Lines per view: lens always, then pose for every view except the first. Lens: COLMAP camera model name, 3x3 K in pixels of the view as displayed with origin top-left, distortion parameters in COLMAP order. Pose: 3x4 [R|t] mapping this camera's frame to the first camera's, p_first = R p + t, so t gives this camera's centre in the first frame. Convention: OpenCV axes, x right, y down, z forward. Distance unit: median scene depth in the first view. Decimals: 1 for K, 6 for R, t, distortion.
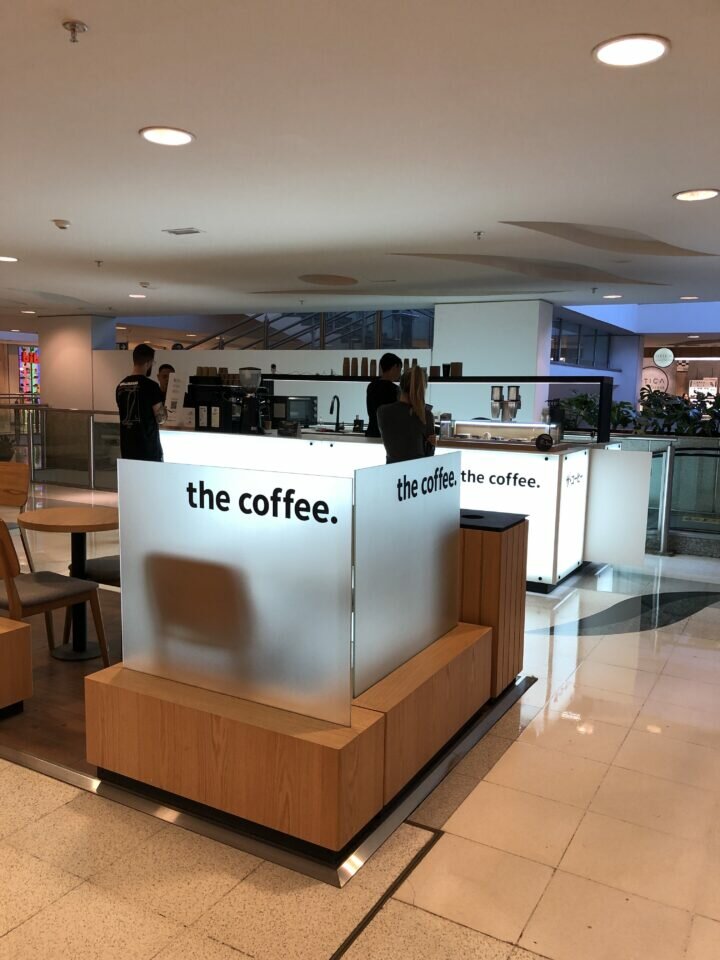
lens RADIAL K [[786.3, 0, 347.9], [0, 786.3, 483.1], [0, 0, 1]] dist [0.095388, -0.200616]
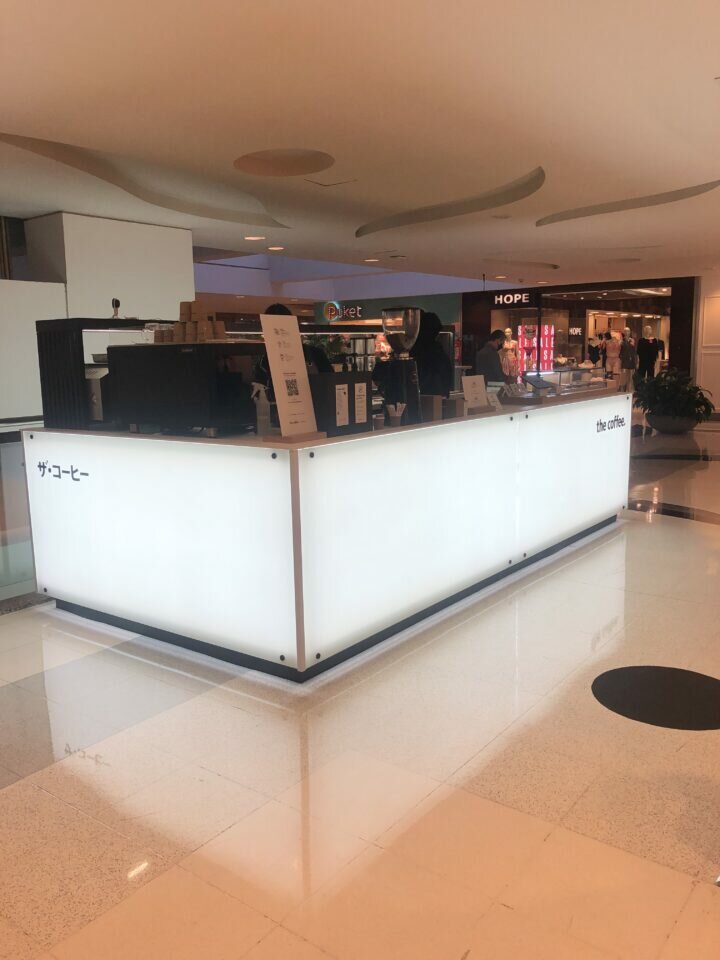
lens RADIAL K [[786.3, 0, 347.9], [0, 786.3, 483.1], [0, 0, 1]] dist [0.095388, -0.200616]
pose [[0.130155, -0.191084, 0.972906, -0.912864], [0.156552, 0.972905, 0.170140, -0.165683], [-0.979056, 0.130166, 0.156543, 1.287460]]
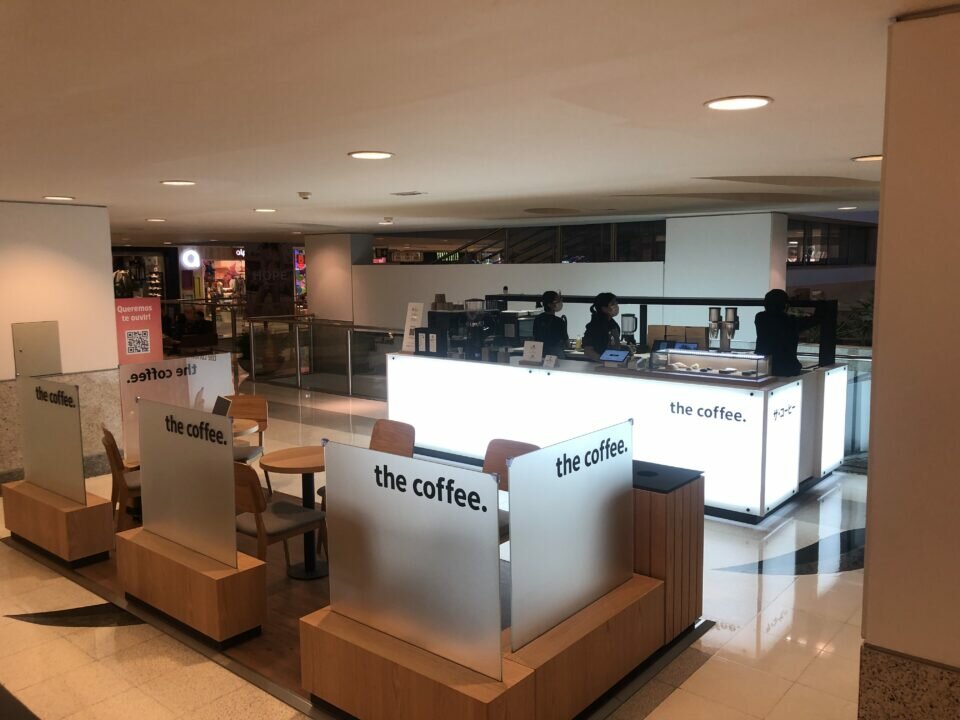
lens RADIAL K [[786.3, 0, 474.0], [0, 786.3, 355.2], [0, 0, 1]] dist [0.095388, -0.200616]
pose [[0.984262, -0.010137, -0.176423, 0.083063], [0.008706, 0.999923, -0.008882, -0.080700], [0.176499, 0.007206, 0.984274, -0.086620]]
